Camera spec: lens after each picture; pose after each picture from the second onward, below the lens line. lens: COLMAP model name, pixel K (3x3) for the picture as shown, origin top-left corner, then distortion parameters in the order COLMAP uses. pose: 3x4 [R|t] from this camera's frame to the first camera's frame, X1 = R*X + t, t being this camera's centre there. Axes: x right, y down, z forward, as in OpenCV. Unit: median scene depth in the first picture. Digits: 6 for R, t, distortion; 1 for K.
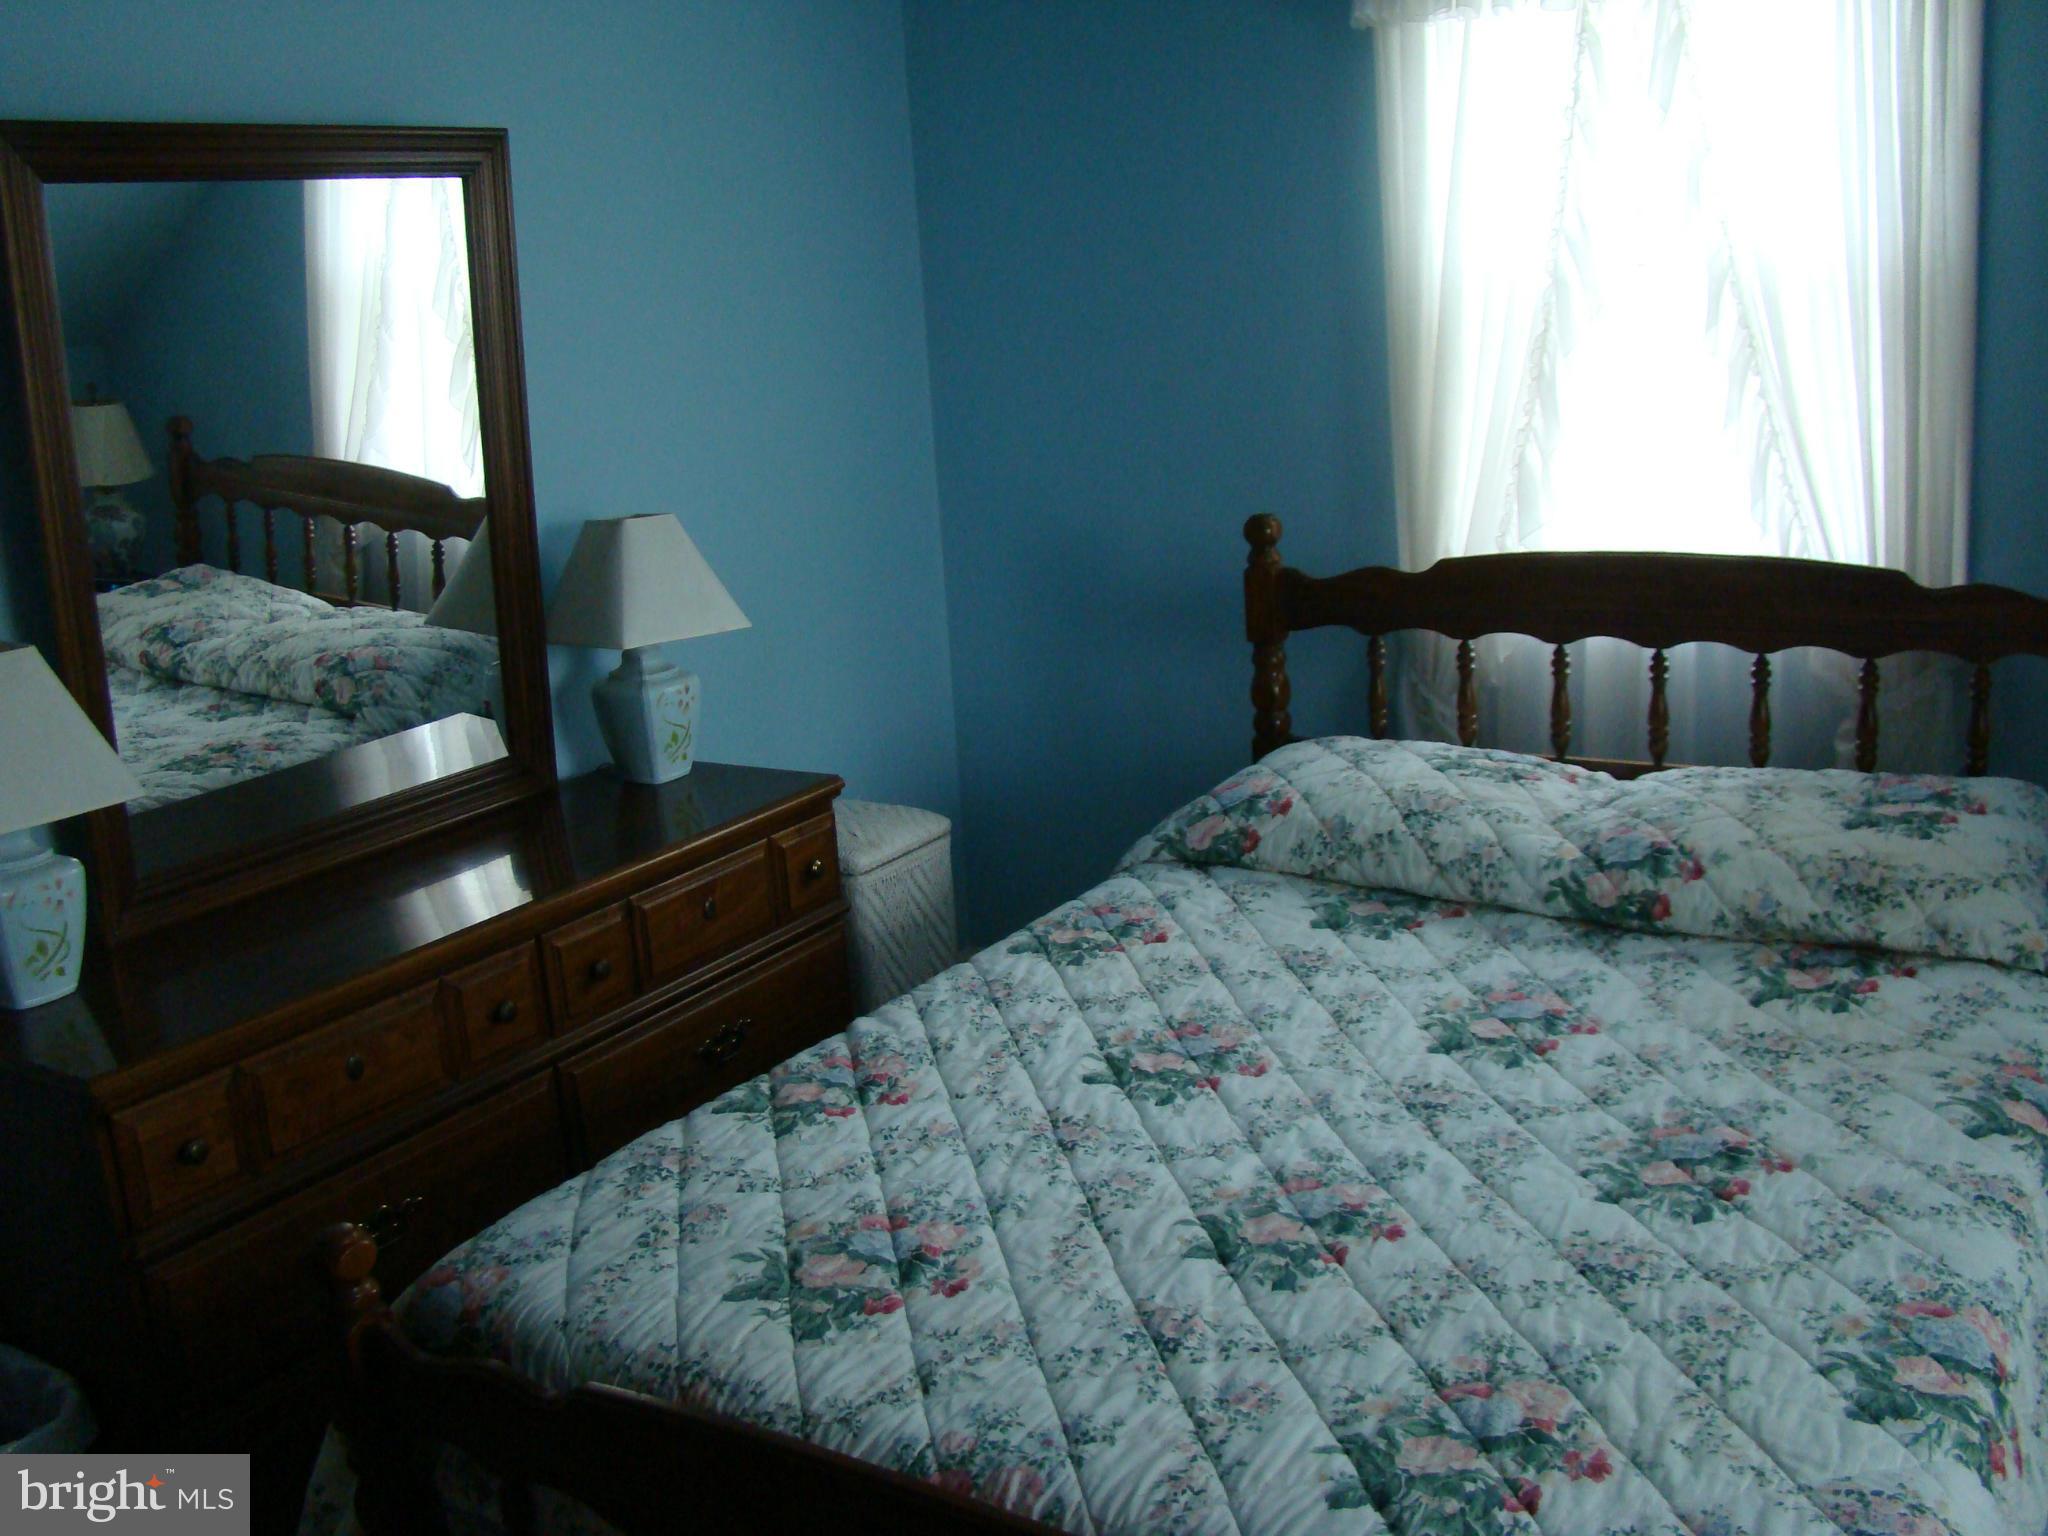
lens RADIAL K [[1918.7, 0, 1028.8], [0, 1918.7, 760.8], [0, 0, 1]] dist [-0.135434, 0.000000]
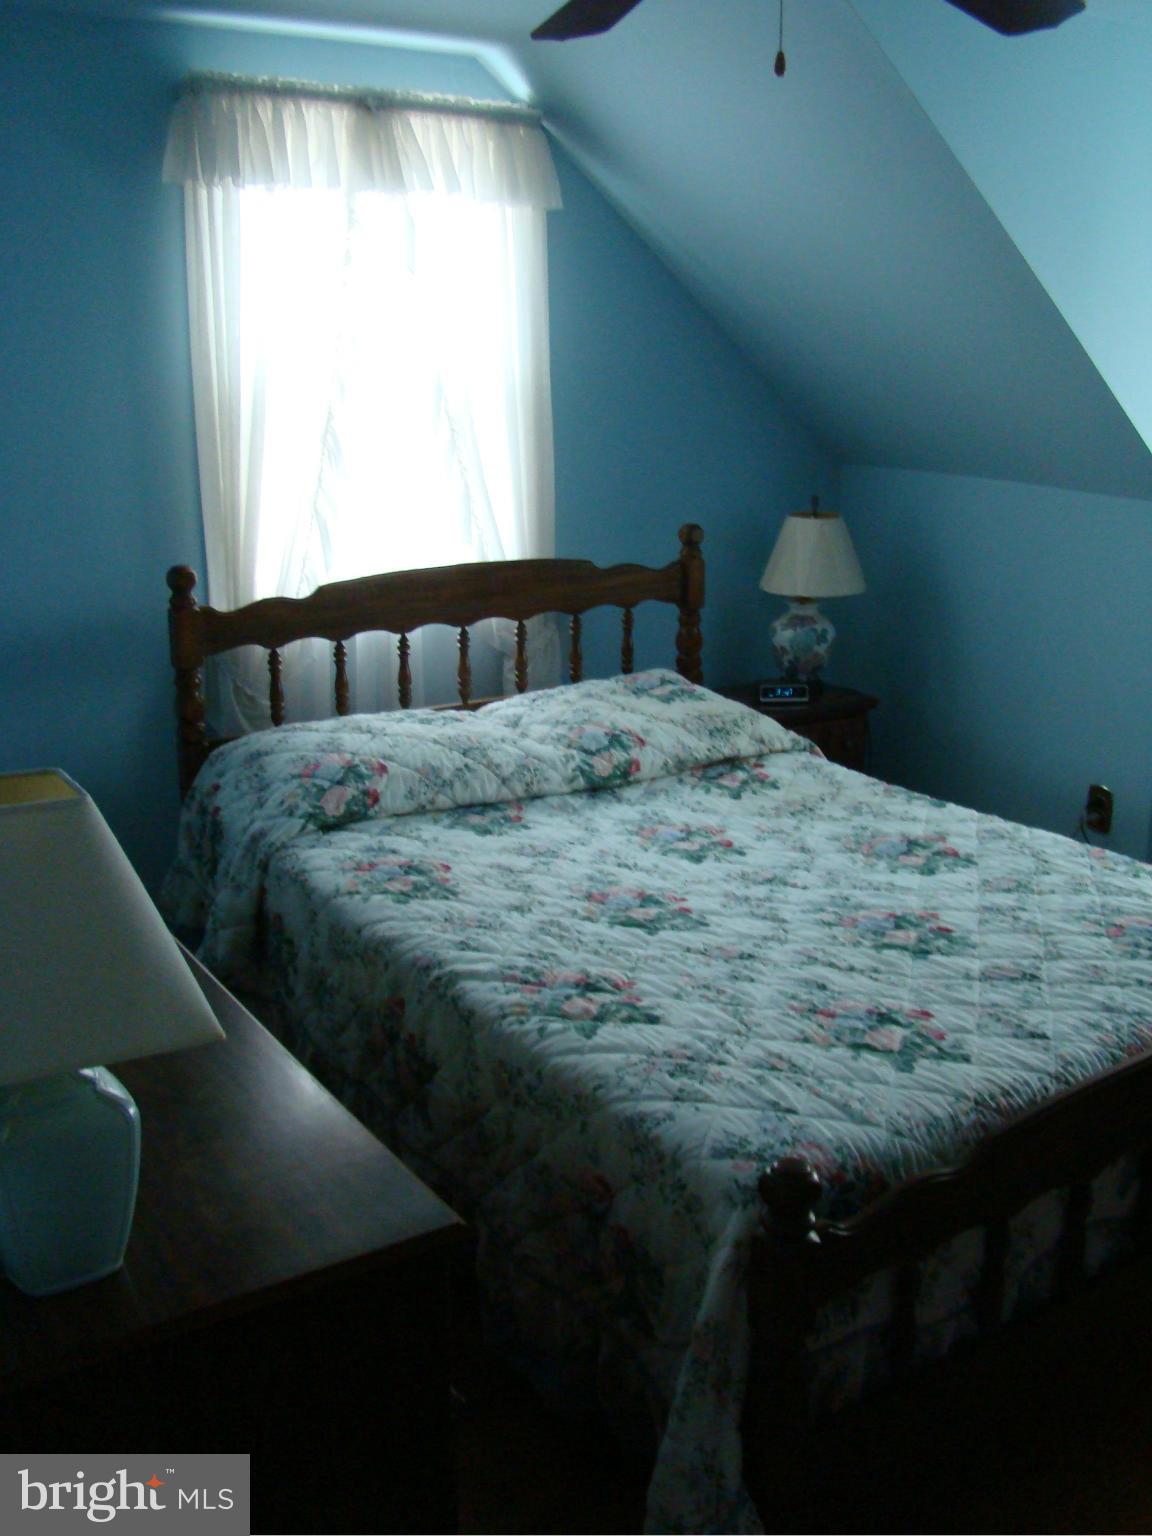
lens RADIAL K [[1439.0, 0, 580.6], [0, 1439.0, 770.4], [0, 0, 1]] dist [-0.135434, 0.000000]
pose [[0.405152, -0.182450, 0.895859, -0.714530], [0.189104, 0.975418, 0.113131, -0.061897], [-0.894478, 0.123575, 0.429695, 0.449947]]
